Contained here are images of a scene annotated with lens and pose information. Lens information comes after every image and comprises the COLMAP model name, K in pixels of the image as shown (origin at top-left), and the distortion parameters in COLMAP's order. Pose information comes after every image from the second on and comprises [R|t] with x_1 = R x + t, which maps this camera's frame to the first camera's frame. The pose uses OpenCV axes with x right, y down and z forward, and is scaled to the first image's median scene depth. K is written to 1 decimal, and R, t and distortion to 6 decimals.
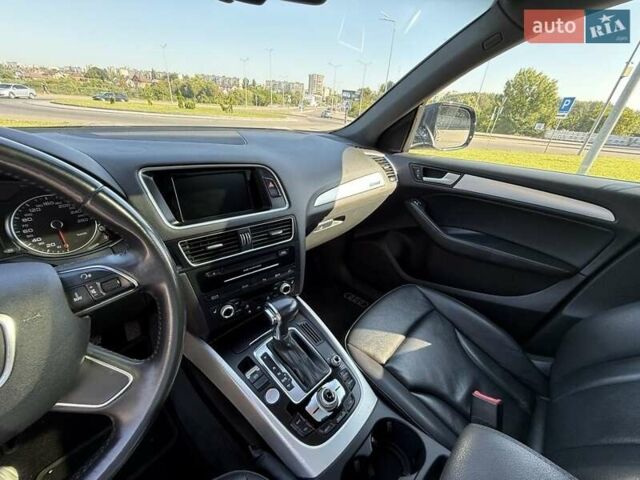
lens RADIAL K [[256.1, 0, 320.0], [0, 256.1, 240.0], [0, 0, 1]] dist [-0.000110, 0.000019]
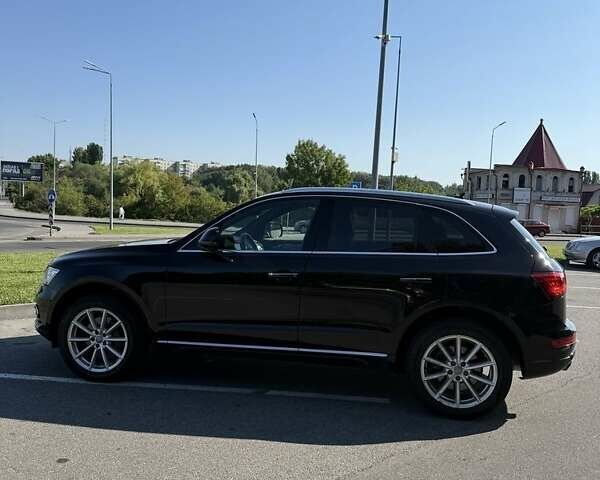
lens RADIAL K [[254.9, 0, 300.0], [0, 254.9, 240.0], [0, 0, 1]] dist [0.000310, -0.000080]
pose [[0.821692, -0.083688, 0.563754, 0.363064], [0.278226, 0.922187, -0.268629, -0.222432], [-0.497406, 0.377582, 0.781038, 0.546294]]
